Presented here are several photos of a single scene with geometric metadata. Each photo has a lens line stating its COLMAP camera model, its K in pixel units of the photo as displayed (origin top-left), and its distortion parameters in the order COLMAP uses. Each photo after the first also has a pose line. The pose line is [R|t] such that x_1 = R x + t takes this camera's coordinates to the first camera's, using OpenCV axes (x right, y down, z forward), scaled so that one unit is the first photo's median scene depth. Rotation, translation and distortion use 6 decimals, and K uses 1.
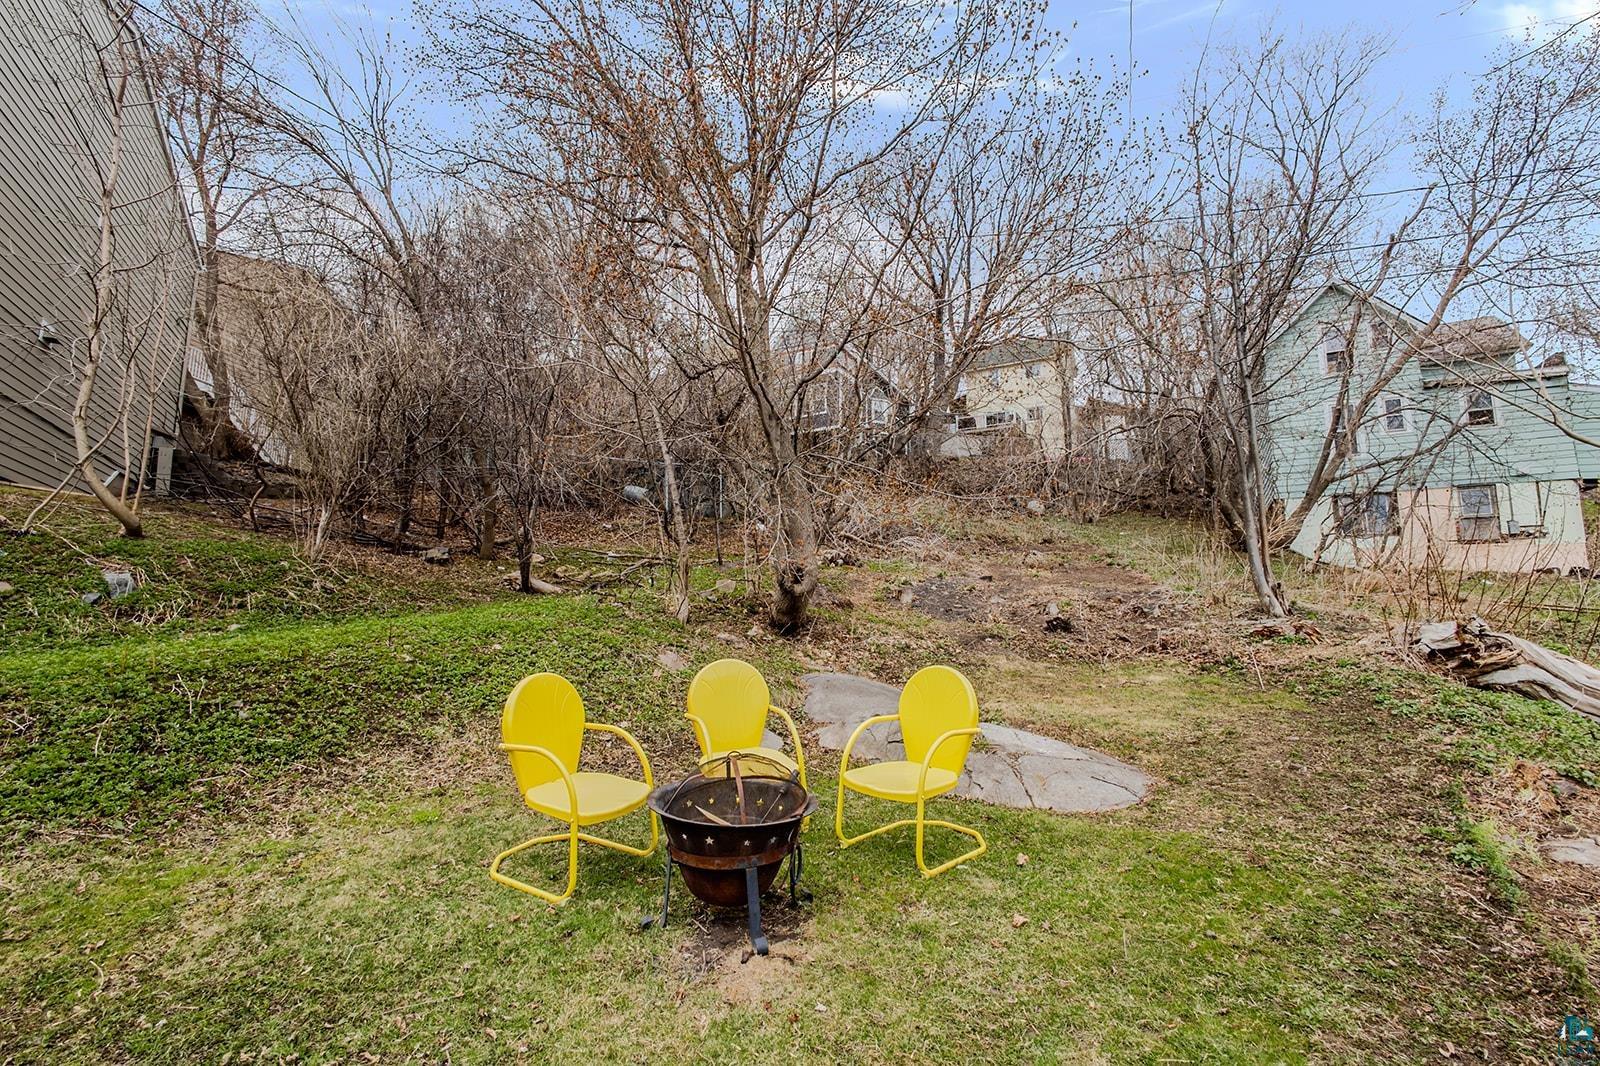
lens RADIAL K [[731.0, 0, 798.1], [0, 731.0, 530.9], [0, 0, 1]] dist [0.010133, -0.003148]
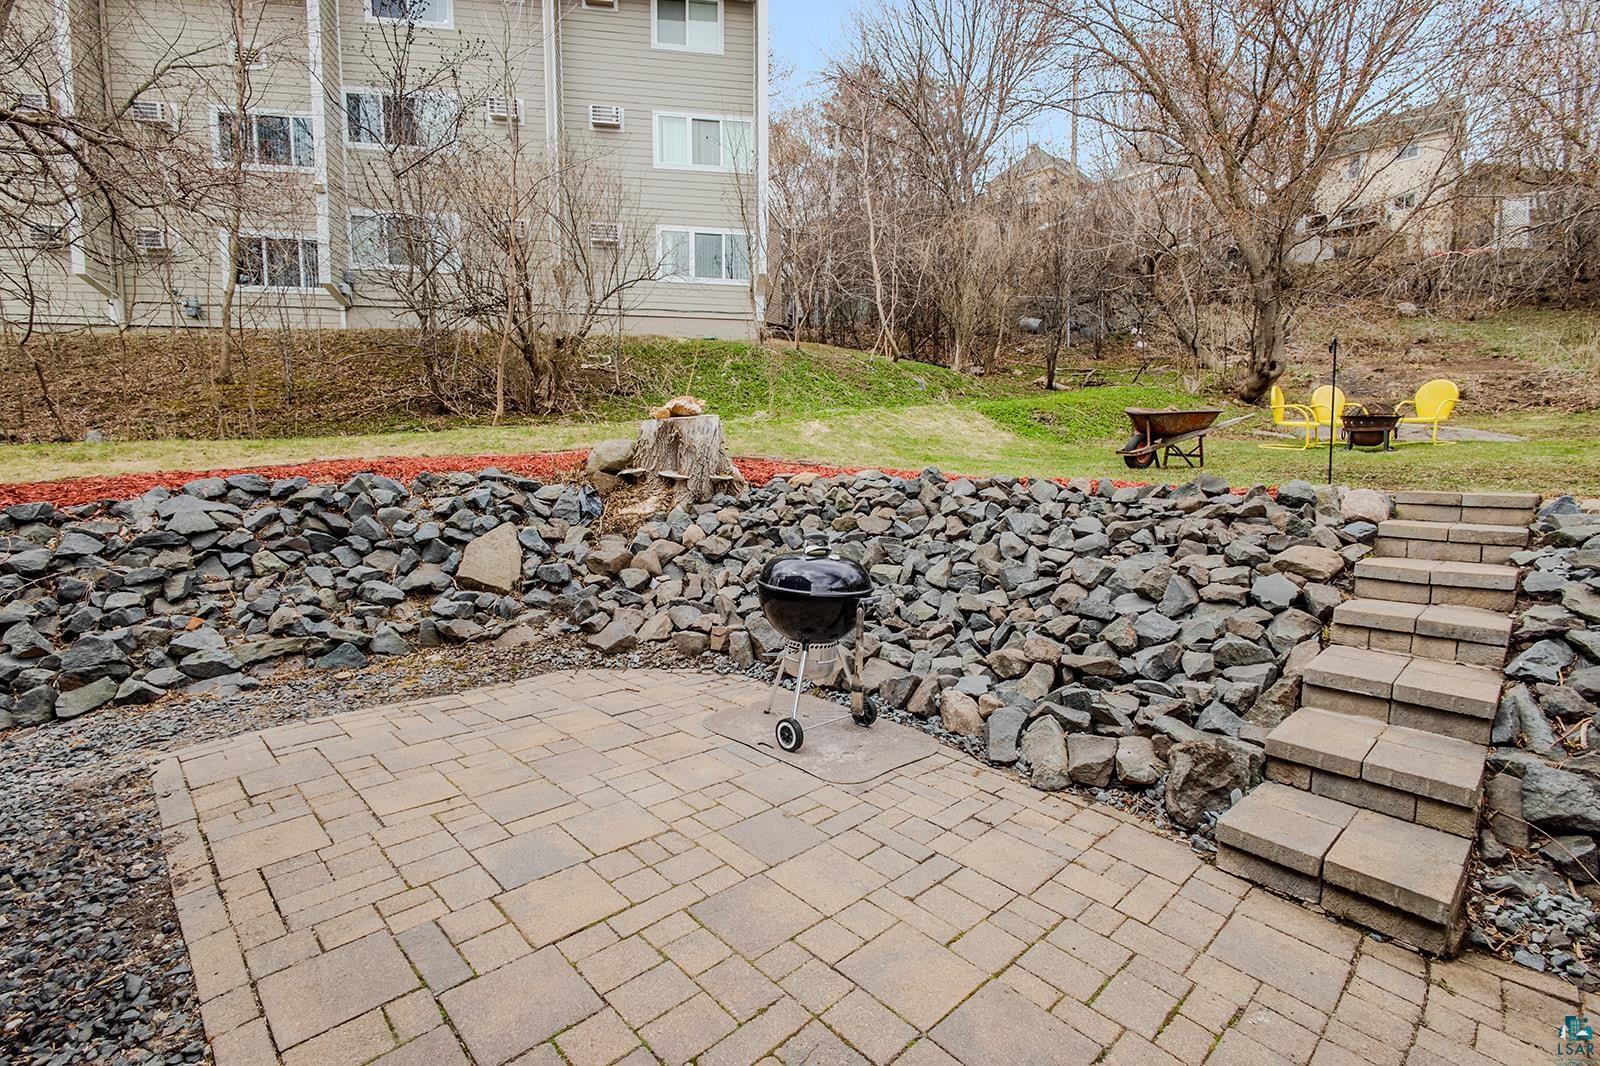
lens RADIAL K [[731.0, 0, 802.0], [0, 731.0, 533.5], [0, 0, 1]] dist [0.010133, -0.003148]
pose [[0.947397, 0.020449, -0.319407, -0.178317], [0.052950, 0.974191, 0.219426, 0.003941], [0.315651, -0.224796, 0.921863, -0.361846]]
